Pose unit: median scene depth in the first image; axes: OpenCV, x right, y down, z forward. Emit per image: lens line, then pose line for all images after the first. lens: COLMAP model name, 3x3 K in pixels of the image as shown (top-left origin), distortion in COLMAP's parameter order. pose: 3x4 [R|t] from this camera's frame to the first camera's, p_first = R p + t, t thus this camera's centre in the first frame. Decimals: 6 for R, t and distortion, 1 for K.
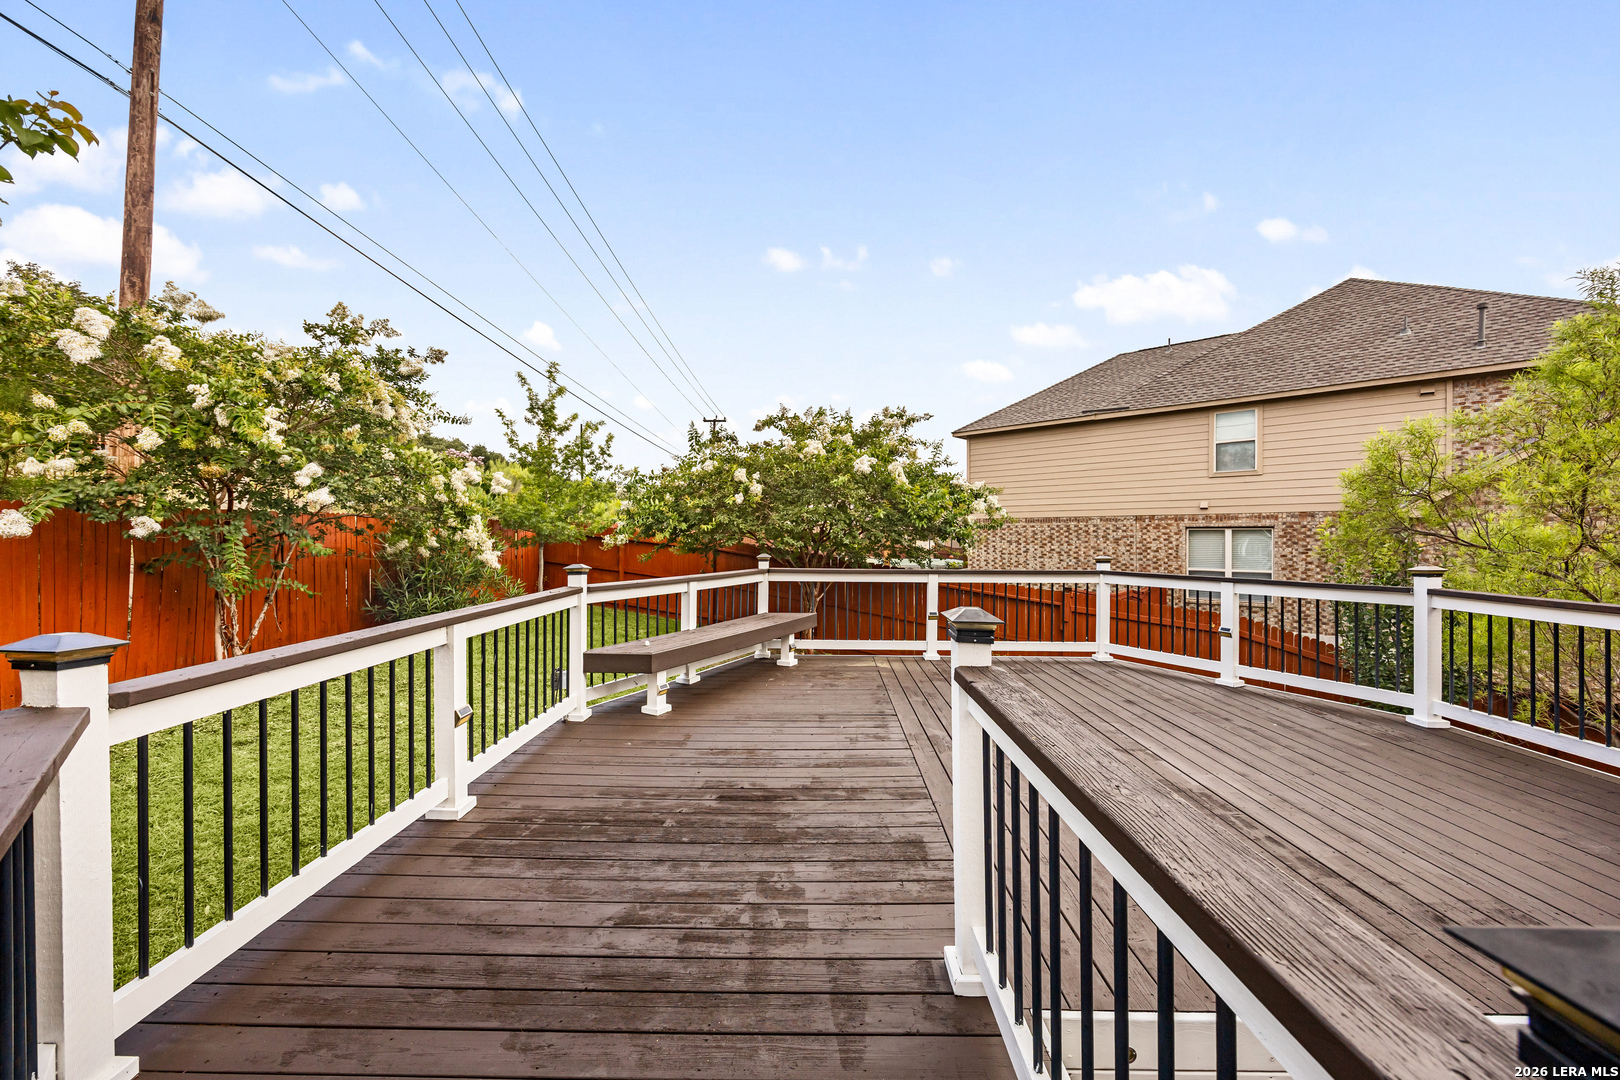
lens RADIAL K [[624.6, 0, 809.0], [0, 624.6, 531.7], [0, 0, 1]] dist [-0.000863, 0.000113]
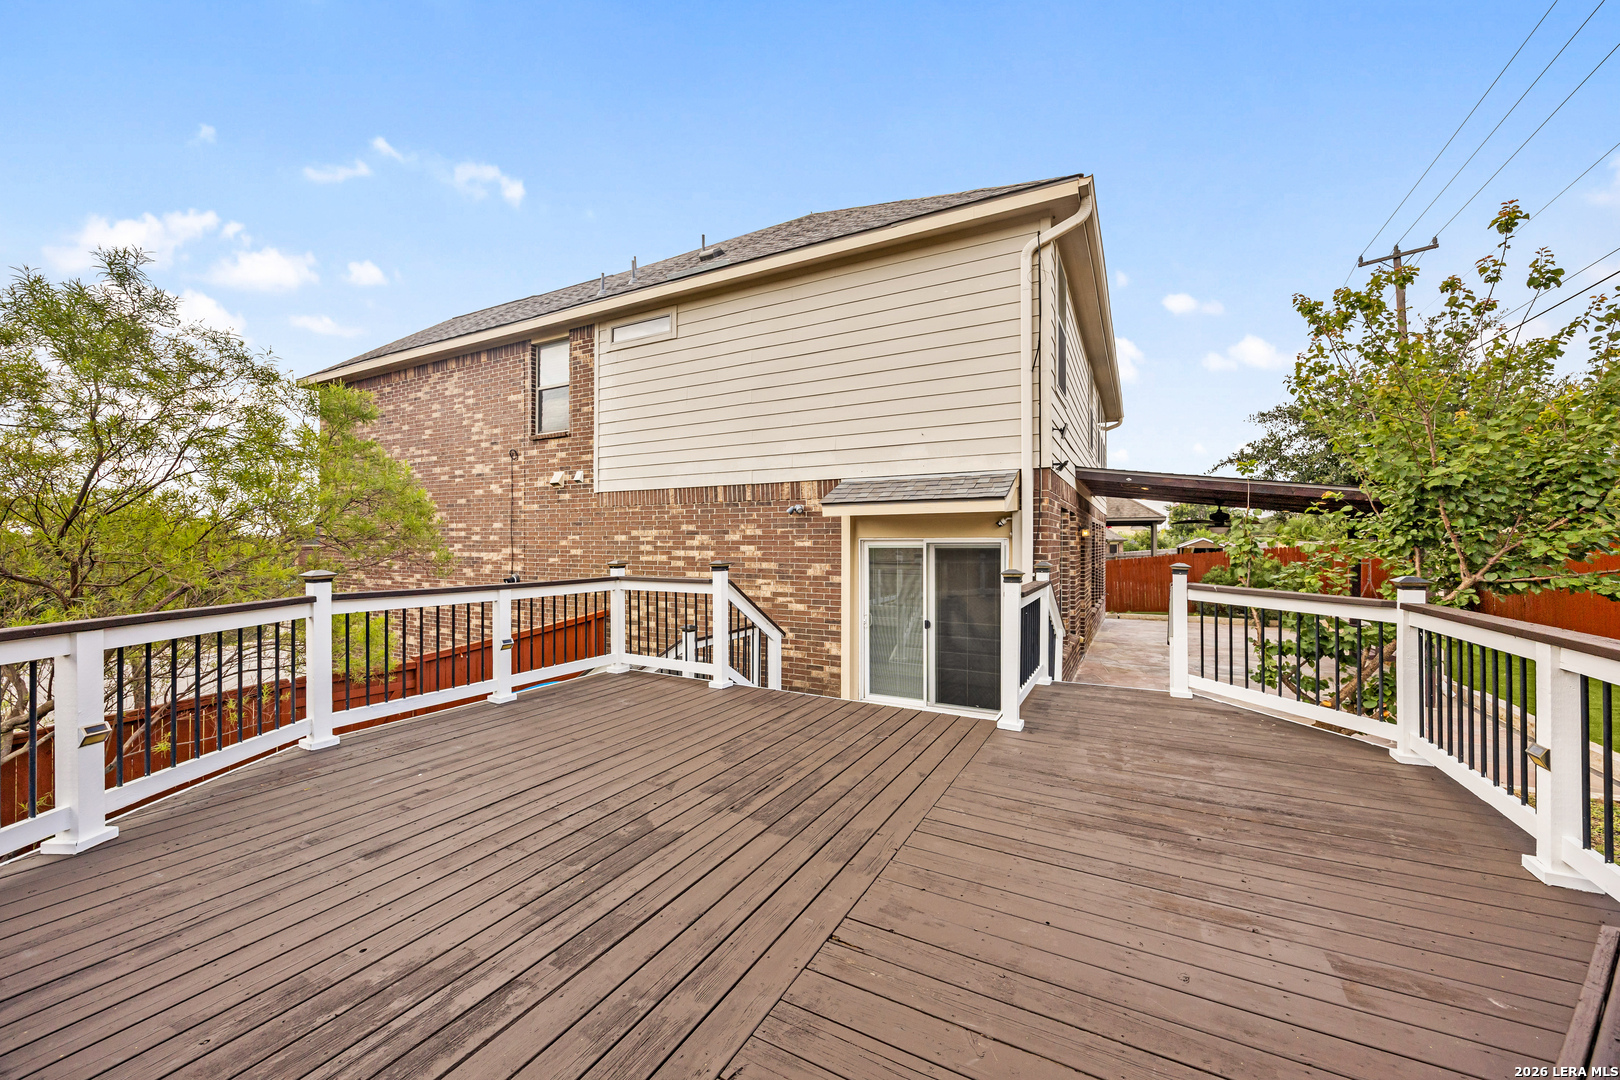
lens RADIAL K [[615.4, 0, 806.7], [0, 615.4, 540.5], [0, 0, 1]] dist [-0.000540, 0.000202]
pose [[-0.887443, 0.001894, 0.460913, -0.070860], [-0.006246, 0.999850, -0.016135, 0.030509], [-0.460874, -0.017198, -0.887299, 2.048669]]
